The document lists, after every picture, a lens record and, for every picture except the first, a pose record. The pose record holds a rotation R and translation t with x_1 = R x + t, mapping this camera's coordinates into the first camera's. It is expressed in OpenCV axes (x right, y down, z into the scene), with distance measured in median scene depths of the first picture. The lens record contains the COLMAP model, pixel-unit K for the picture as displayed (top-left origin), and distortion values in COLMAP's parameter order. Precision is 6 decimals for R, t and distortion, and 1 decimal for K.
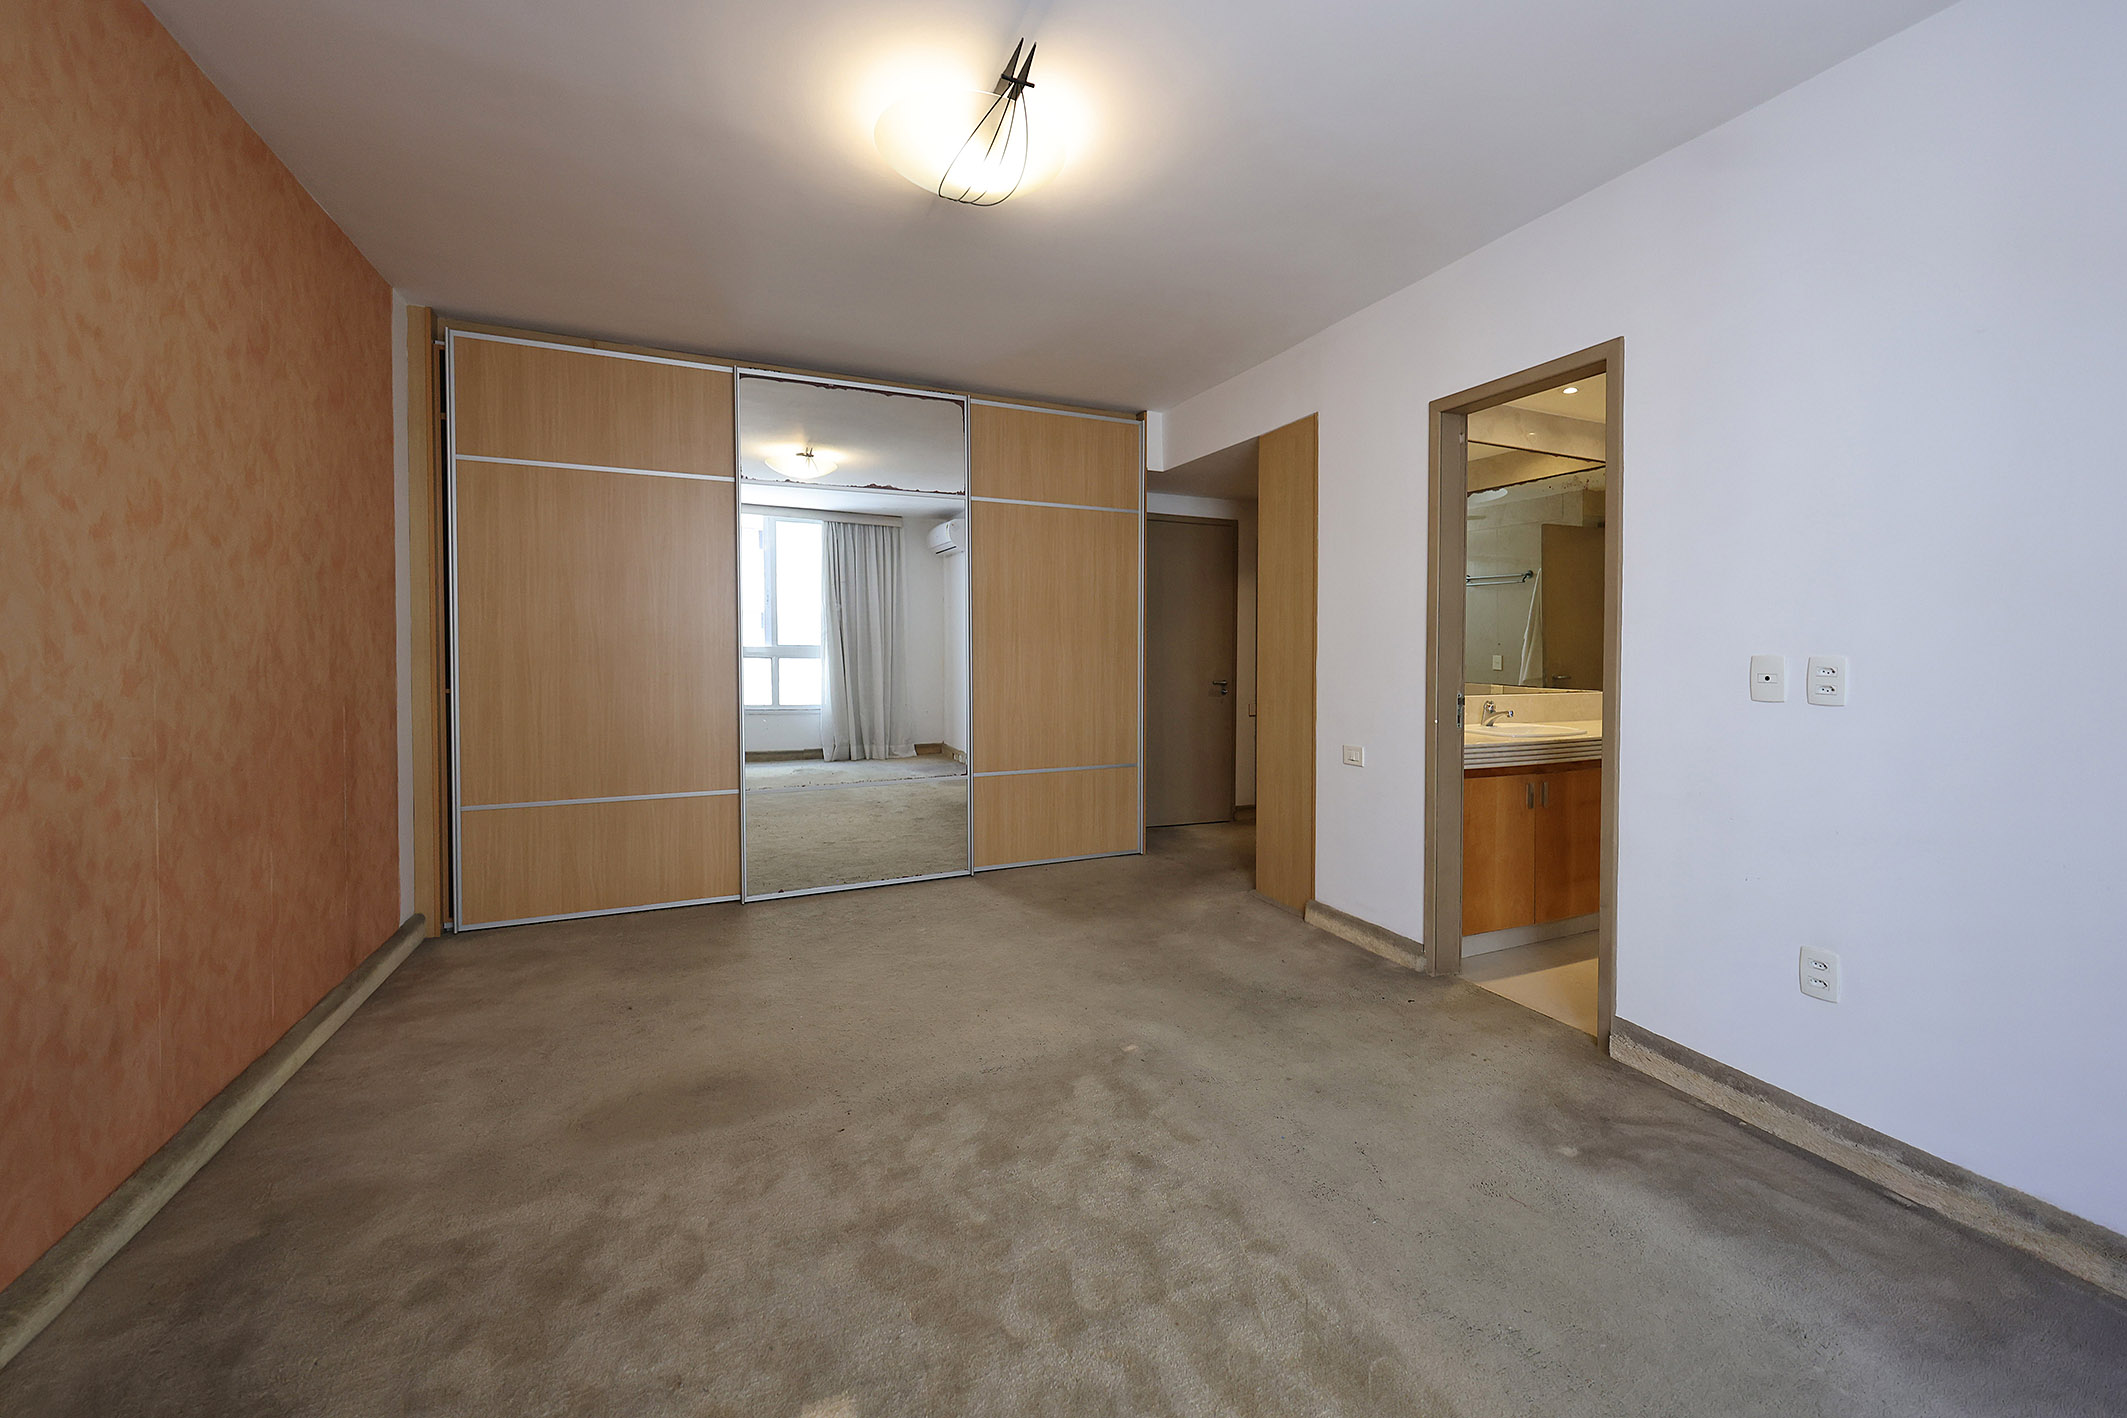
lens RADIAL K [[826.9, 0, 1072.1], [0, 826.9, 655.2], [0, 0, 1]] dist [-0.031564, -0.000003]
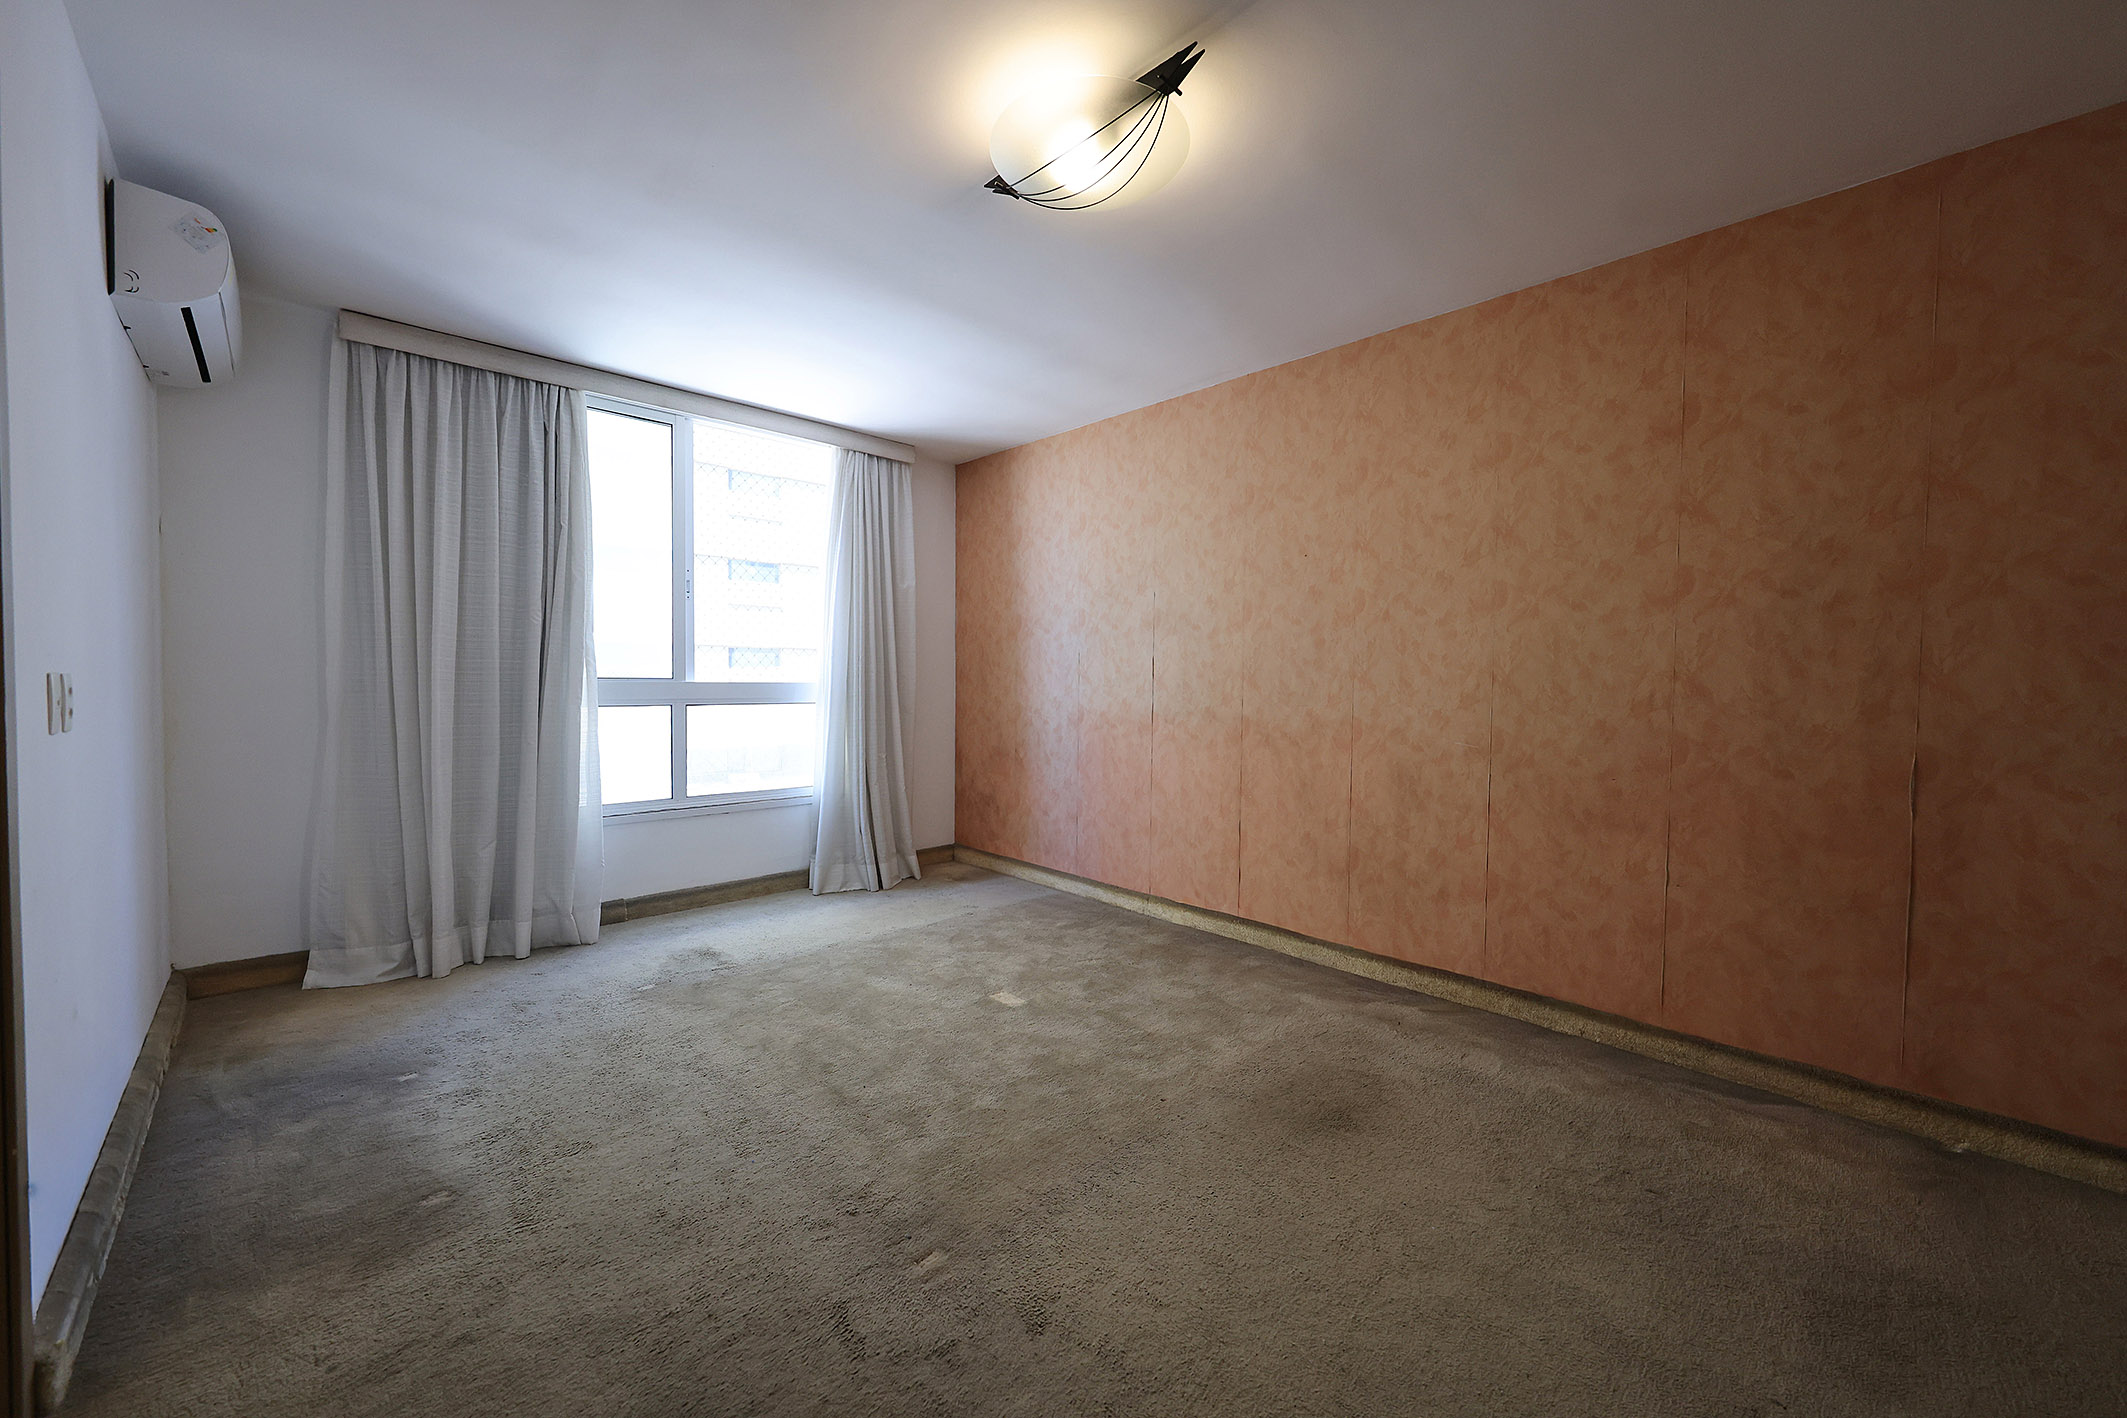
lens RADIAL K [[814.9, 0, 1059.3], [0, 814.9, 704.7], [0, 0, 1]] dist [0.000990, 0.000127]
pose [[-0.939441, -0.001854, -0.342706, 0.174877], [-0.015829, 0.999153, 0.037984, -0.008674], [0.342346, 0.041108, -0.938674, 1.427319]]
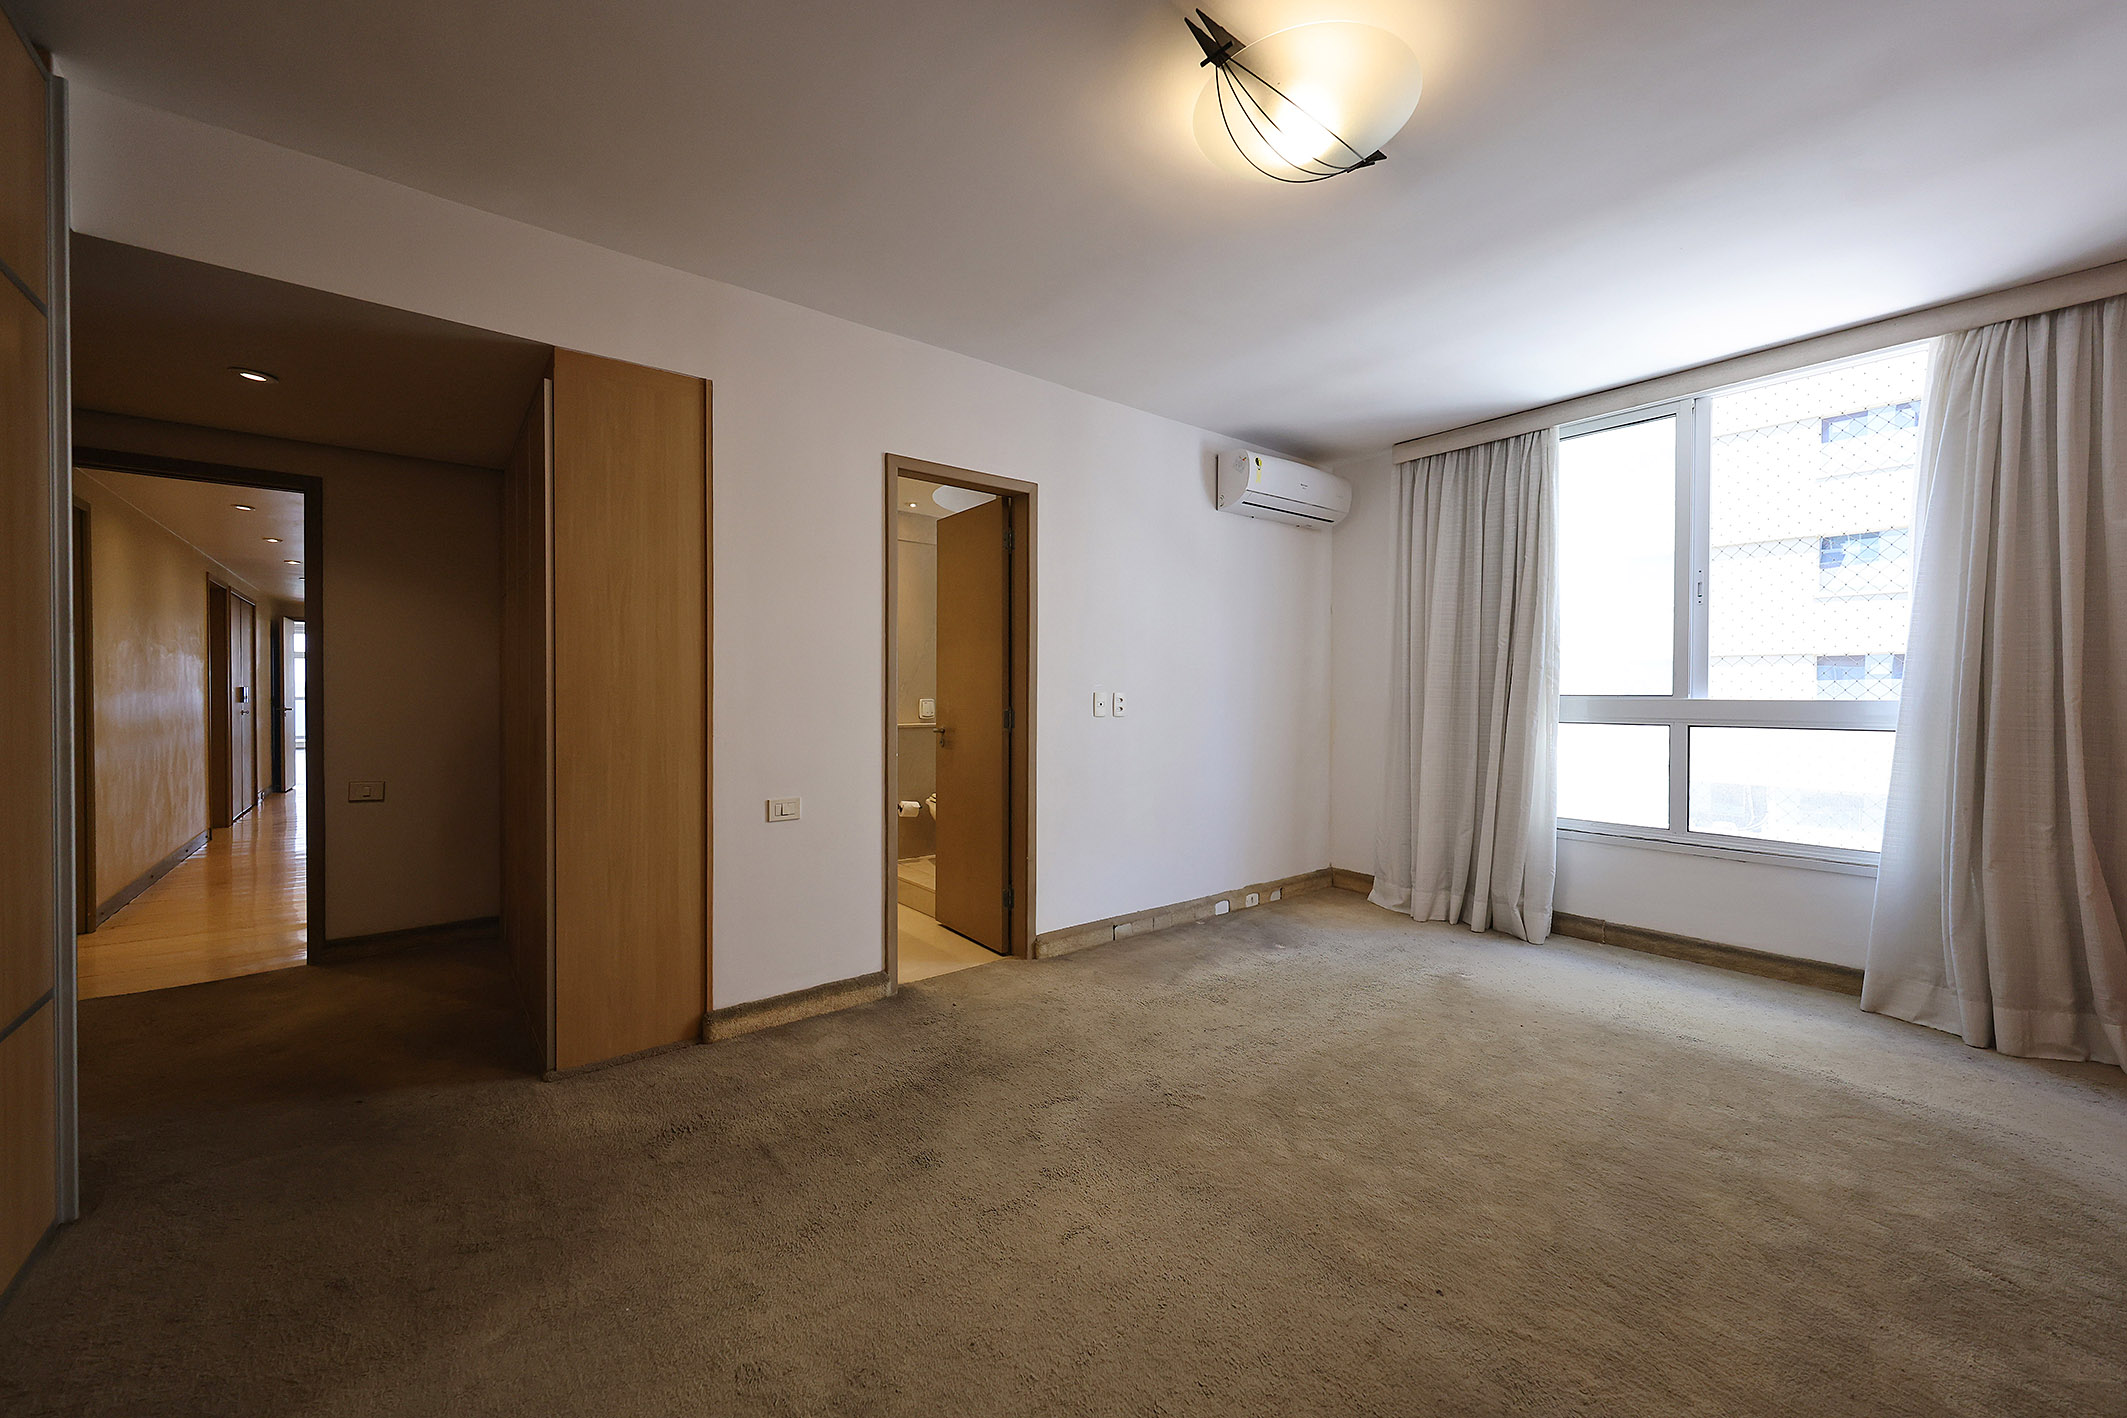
lens RADIAL K [[814.9, 0, 1059.3], [0, 814.9, 704.7], [0, 0, 1]] dist [0.000990, 0.000127]
pose [[-0.259246, -0.016366, 0.965673, -0.667457], [0.005251, 0.999818, 0.018354, -0.003712], [-0.965797, 0.009829, -0.259112, 1.112917]]
